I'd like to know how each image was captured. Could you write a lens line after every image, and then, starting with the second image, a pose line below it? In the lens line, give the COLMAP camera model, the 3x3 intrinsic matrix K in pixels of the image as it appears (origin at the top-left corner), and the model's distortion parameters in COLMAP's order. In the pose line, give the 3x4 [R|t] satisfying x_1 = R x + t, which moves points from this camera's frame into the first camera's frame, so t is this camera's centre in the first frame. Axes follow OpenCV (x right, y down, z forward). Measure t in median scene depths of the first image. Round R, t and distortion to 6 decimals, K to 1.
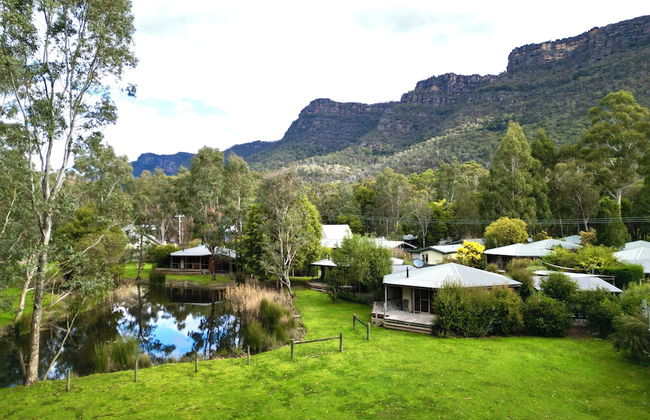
lens RADIAL K [[439.4, 0, 325.0], [0, 439.4, 210.0], [0, 0, 1]] dist [0.063707, -0.069299]
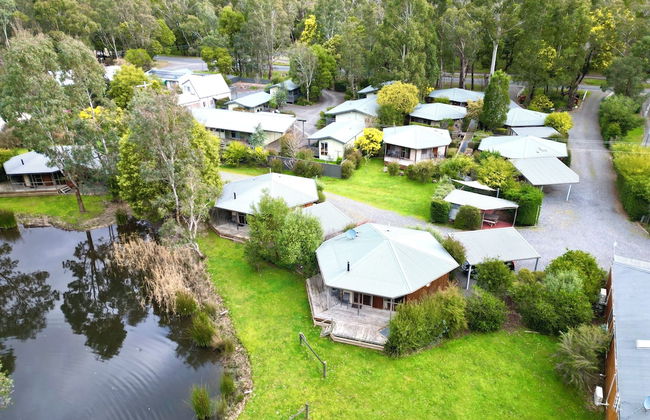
lens RADIAL K [[439.4, 0, 325.0], [0, 439.4, 210.0], [0, 0, 1]] dist [0.063707, -0.069299]
pose [[0.949455, -0.138502, 0.281695, -0.031656], [-0.006682, 0.888275, 0.459264, -0.118450], [-0.313831, -0.437933, 0.842452, 0.091151]]
